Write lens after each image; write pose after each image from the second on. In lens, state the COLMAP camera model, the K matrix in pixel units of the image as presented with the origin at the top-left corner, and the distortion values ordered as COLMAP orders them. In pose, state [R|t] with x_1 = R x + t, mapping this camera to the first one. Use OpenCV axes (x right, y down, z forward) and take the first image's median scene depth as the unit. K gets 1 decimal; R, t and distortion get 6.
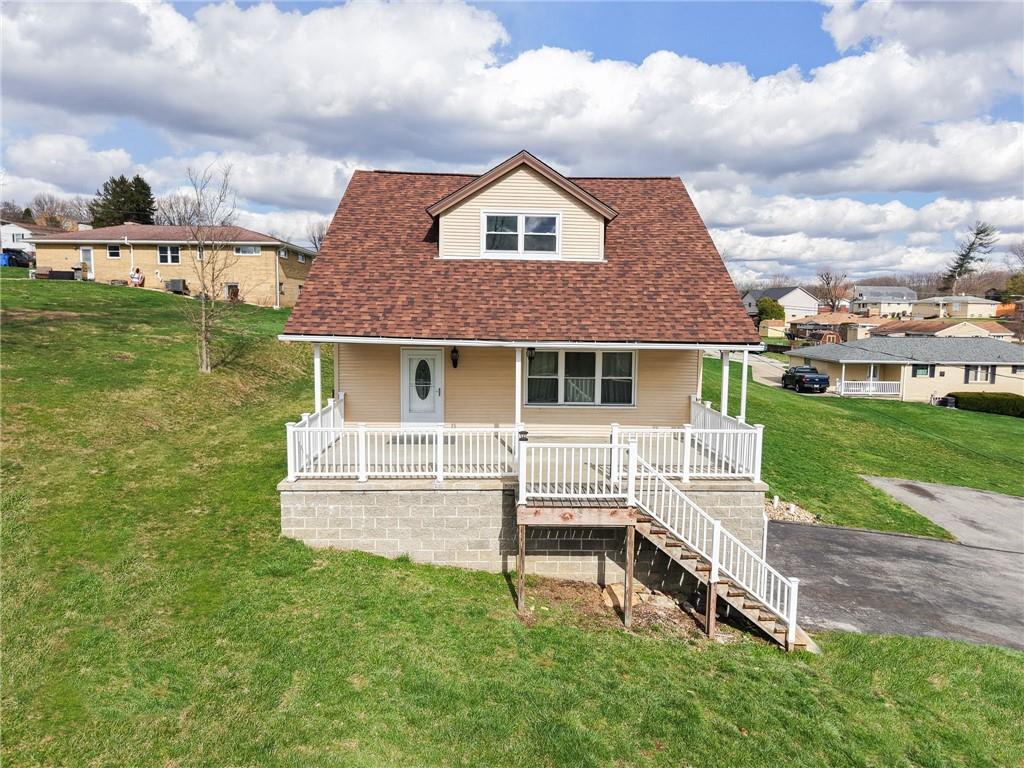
lens RADIAL K [[701.9, 0, 512.0], [0, 701.9, 384.0], [0, 0, 1]] dist [0.034977, -0.000248]
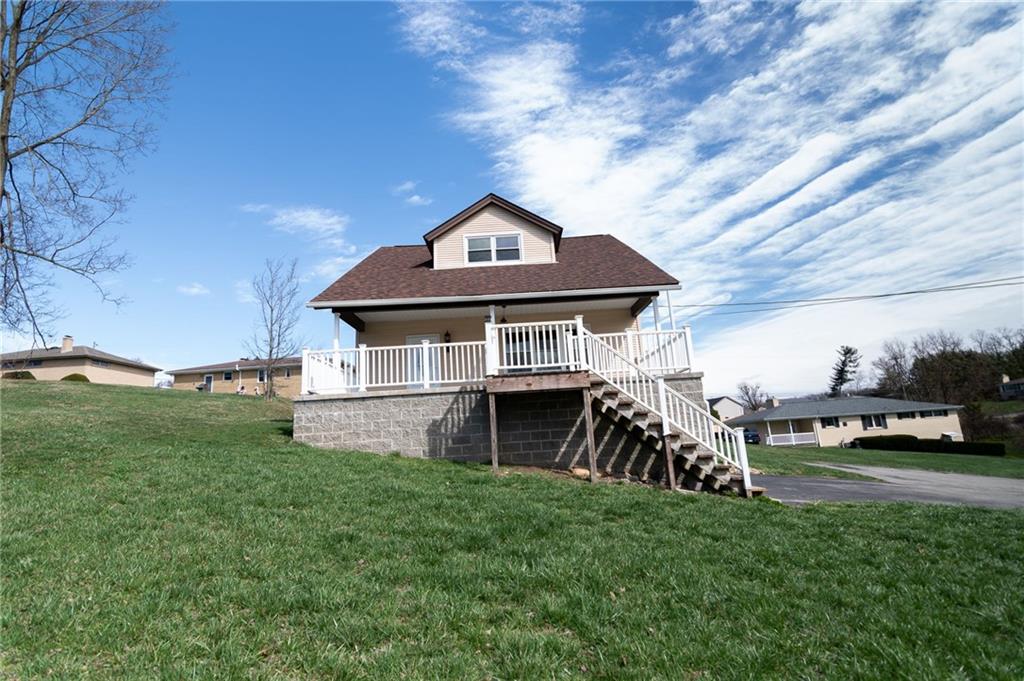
lens RADIAL K [[505.3, 0, 499.4], [0, 505.3, 337.8], [0, 0, 1]] dist [-0.004199, -0.000799]
pose [[0.997071, -0.070614, -0.029377, 0.040999], [0.057022, 0.942337, -0.329773, 0.272070], [0.050970, 0.327132, 0.943603, 0.130907]]
